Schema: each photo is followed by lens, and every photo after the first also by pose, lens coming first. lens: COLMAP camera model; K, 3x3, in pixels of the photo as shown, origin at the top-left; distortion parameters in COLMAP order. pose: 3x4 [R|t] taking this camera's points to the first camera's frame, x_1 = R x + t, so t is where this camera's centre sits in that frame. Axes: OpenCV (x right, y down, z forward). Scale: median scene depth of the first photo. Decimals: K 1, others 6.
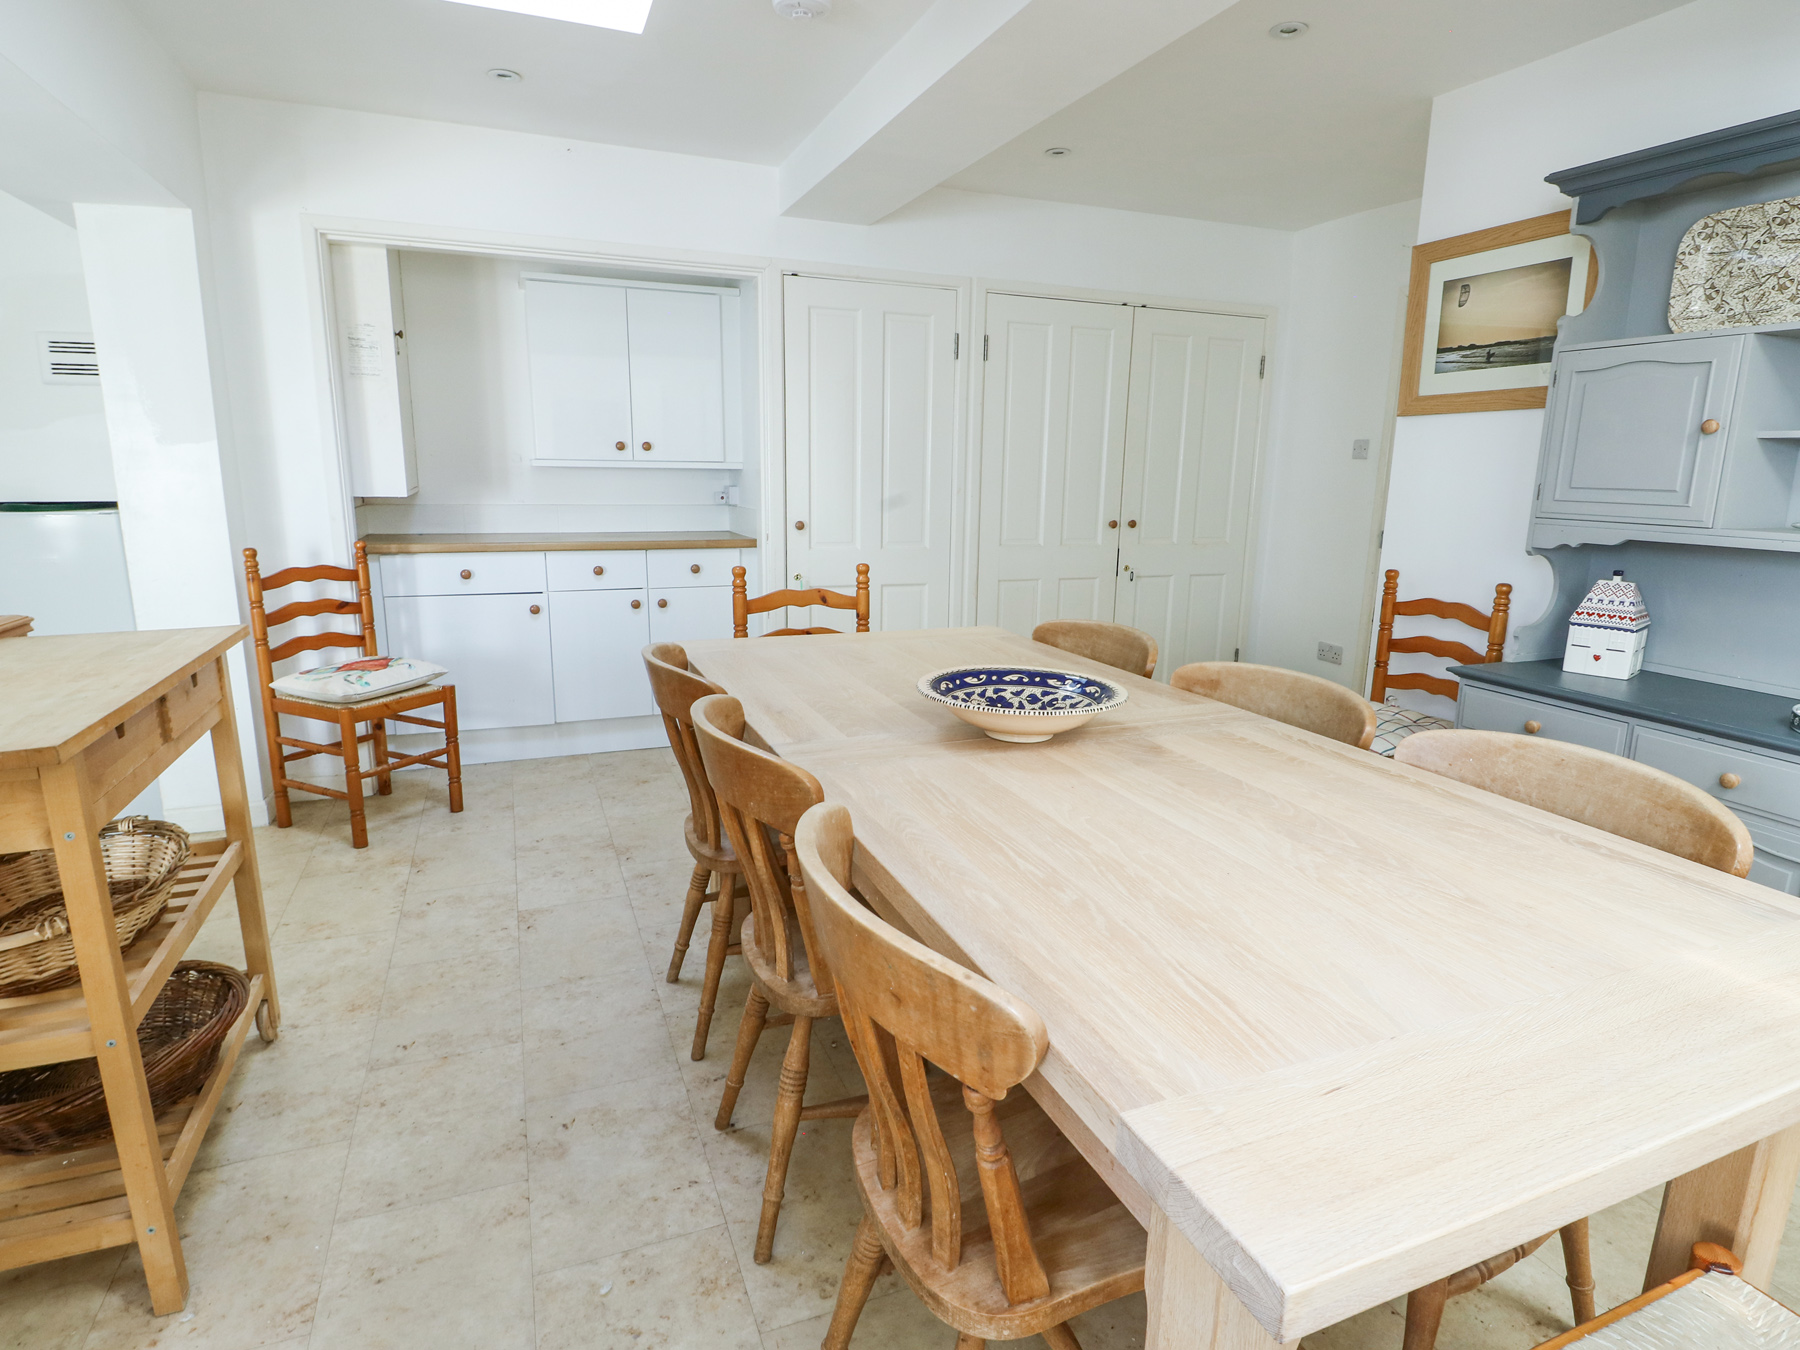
lens RADIAL K [[935.0, 0, 912.8], [0, 935.0, 678.2], [0, 0, 1]] dist [0.001455, -0.015988]
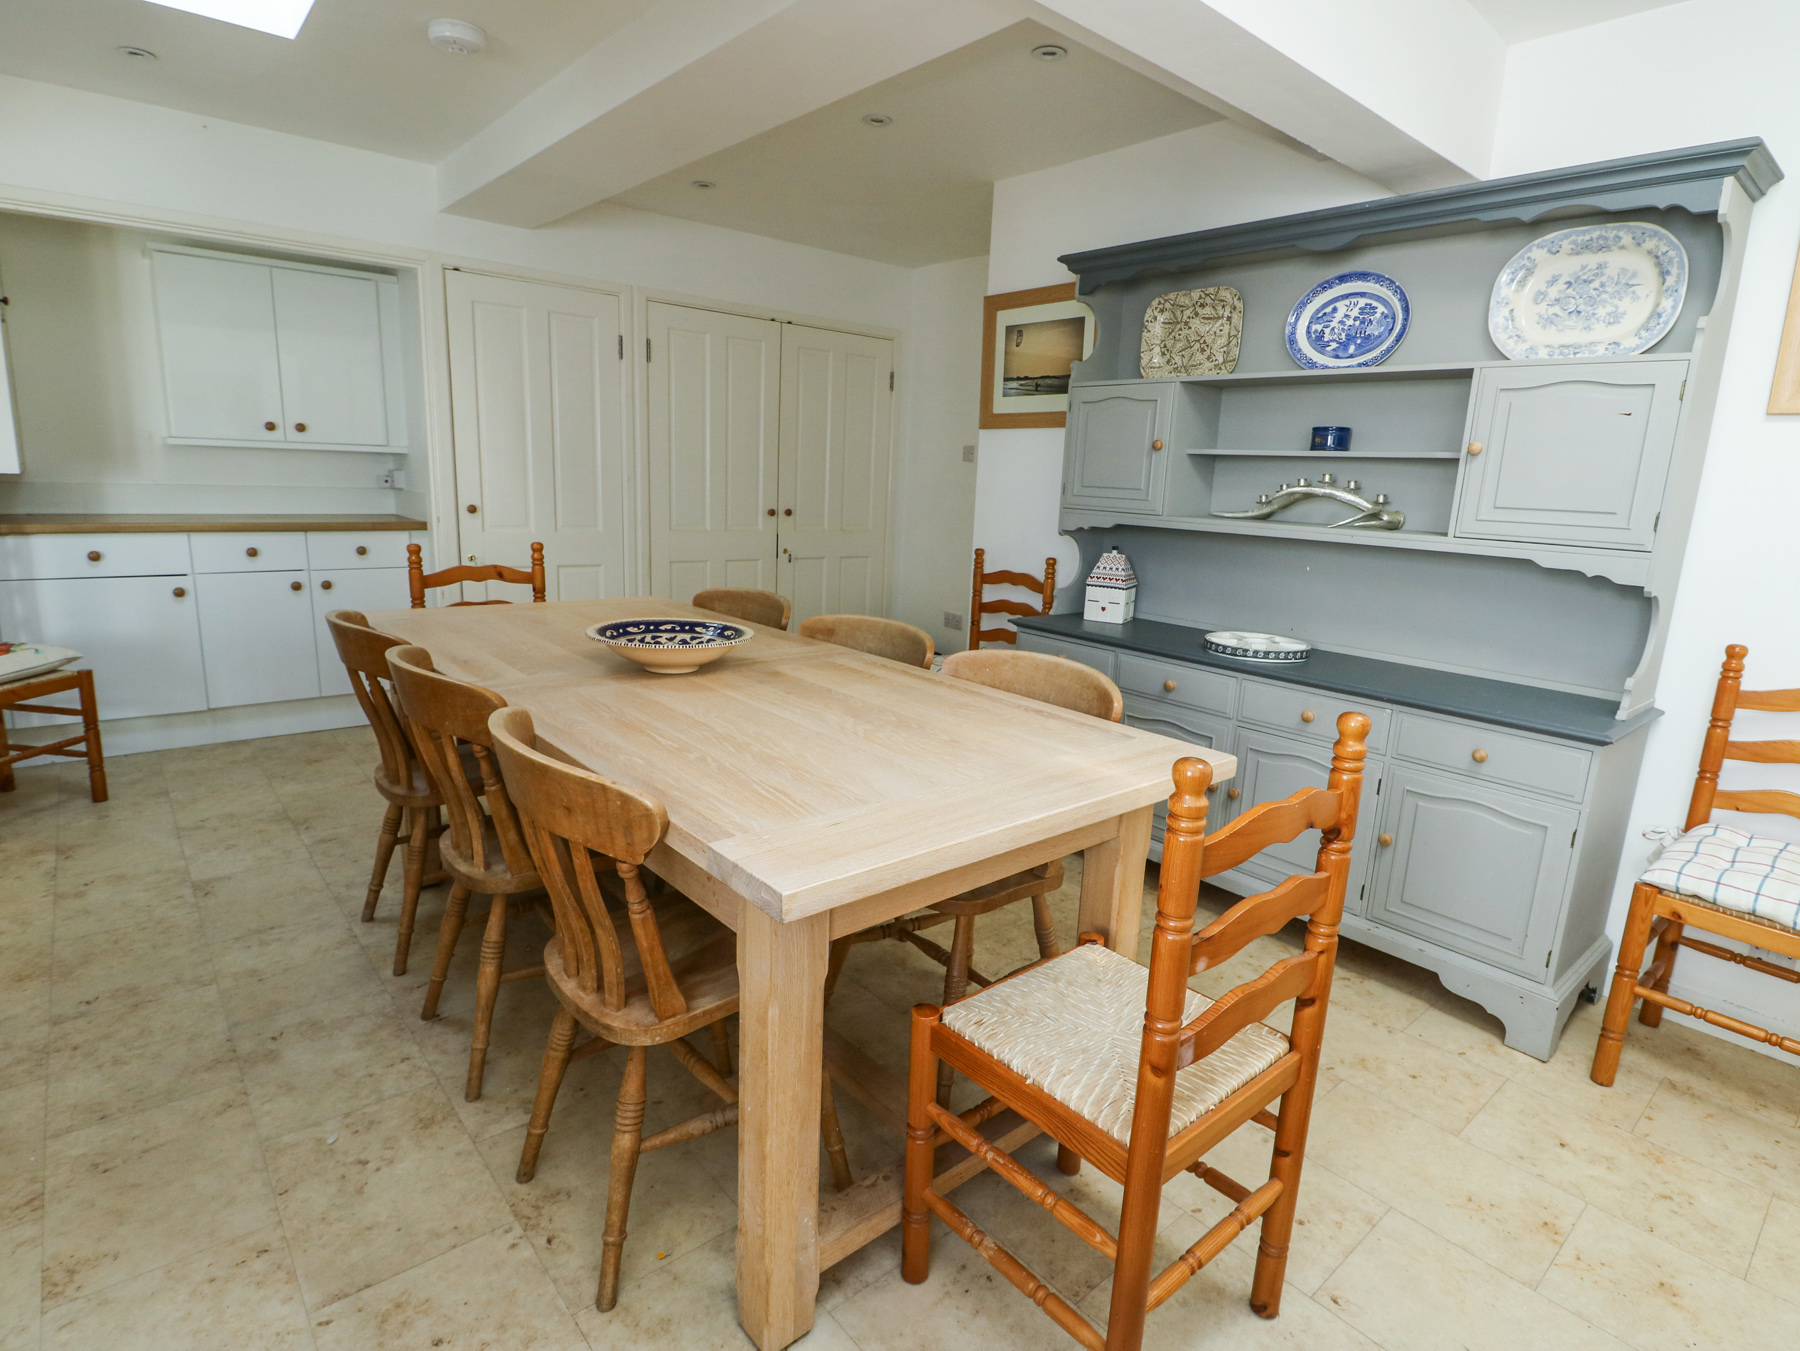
lens RADIAL K [[935.0, 0, 912.8], [0, 935.0, 678.7], [0, 0, 1]] dist [0.001455, -0.015988]
pose [[0.948573, -0.042760, 0.313657, 0.019158], [0.040632, 0.999085, 0.013320, 0.054911], [-0.313940, 0.000110, 0.949443, -0.250957]]
